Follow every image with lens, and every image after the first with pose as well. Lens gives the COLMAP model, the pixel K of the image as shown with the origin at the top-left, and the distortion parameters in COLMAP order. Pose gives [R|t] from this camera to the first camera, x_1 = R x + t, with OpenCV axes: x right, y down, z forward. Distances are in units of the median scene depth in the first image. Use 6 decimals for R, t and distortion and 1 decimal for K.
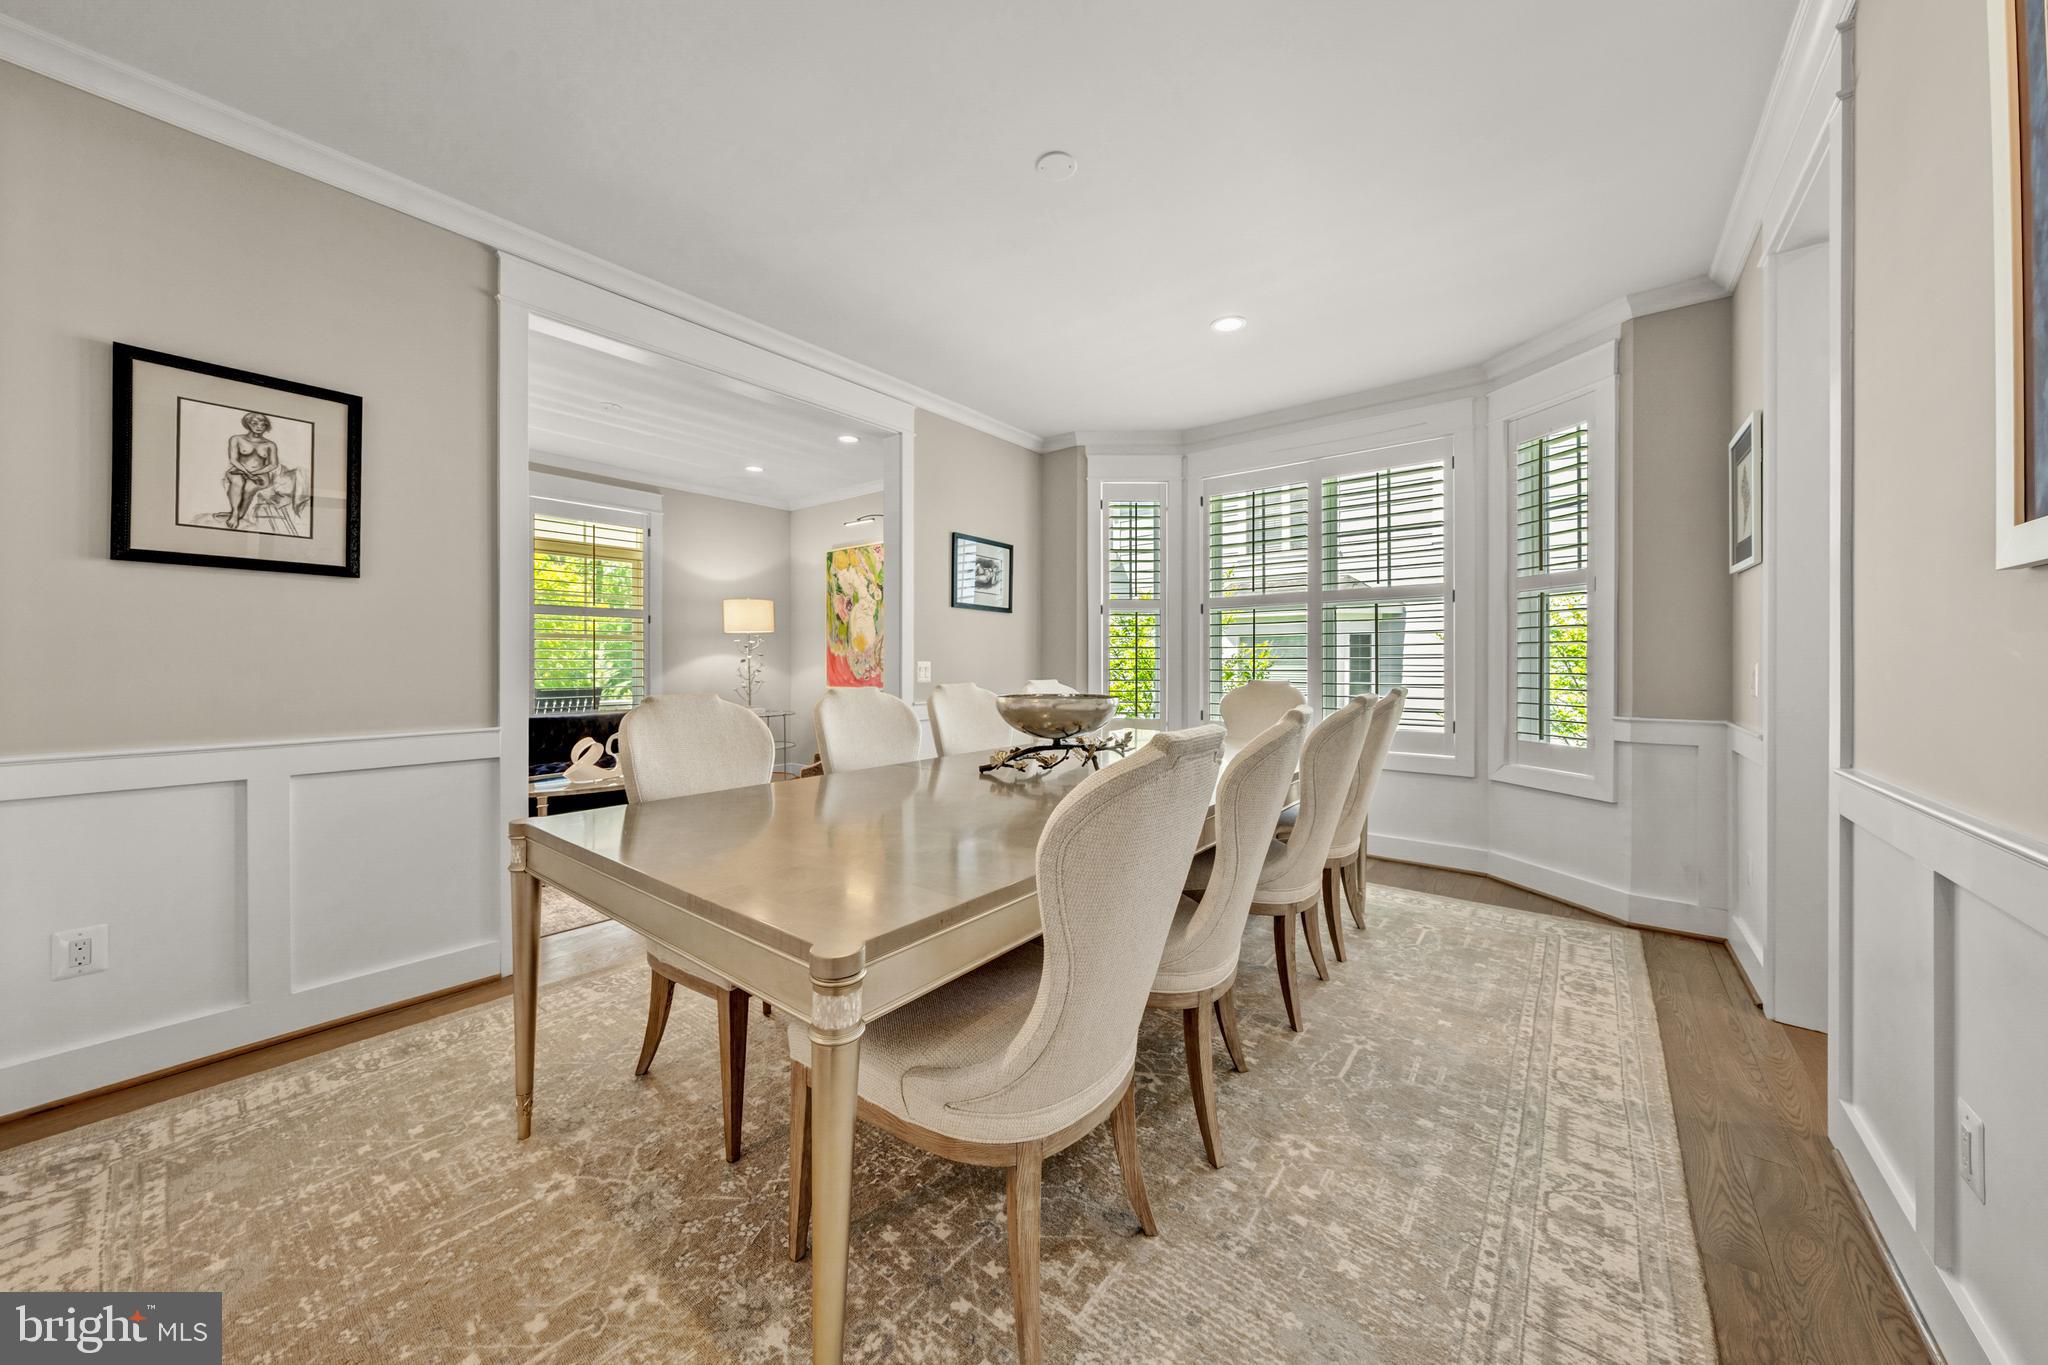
lens RADIAL K [[716.3, 0, 1017.6], [0, 716.3, 662.4], [0, 0, 1]] dist [-0.000726, 0.000154]
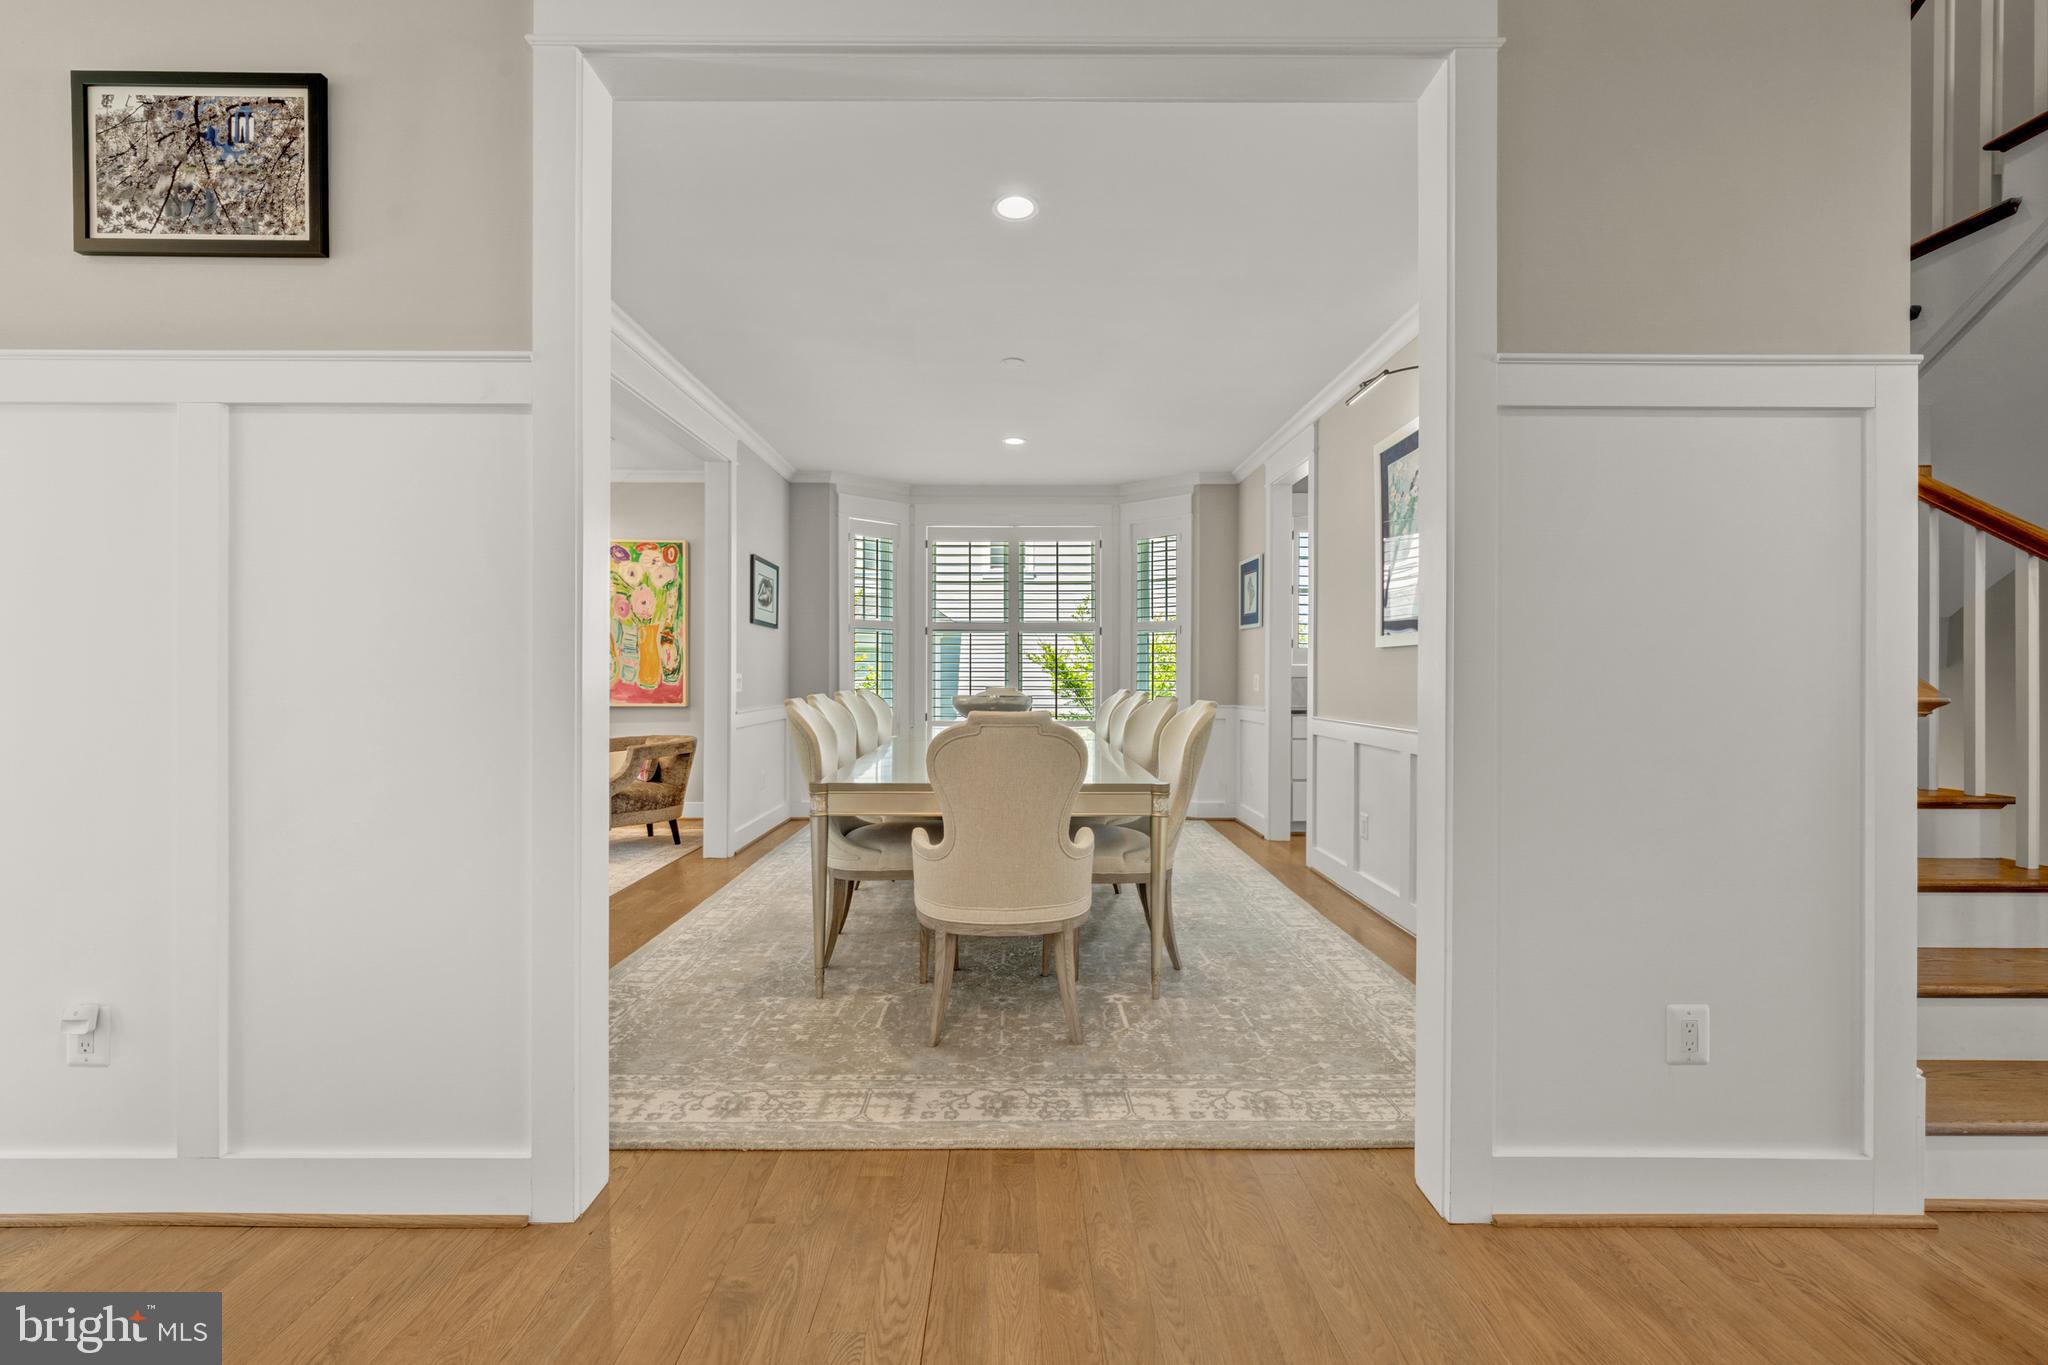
lens RADIAL K [[818.9, 0, 1022.3], [0, 818.9, 680.9], [0, 0, 1]] dist [0.003186, 0.000044]
pose [[0.770378, -0.005143, 0.637567, -0.574412], [-0.001828, 0.999946, 0.010275, -0.003278], [-0.637585, -0.009081, 0.770327, -0.223686]]
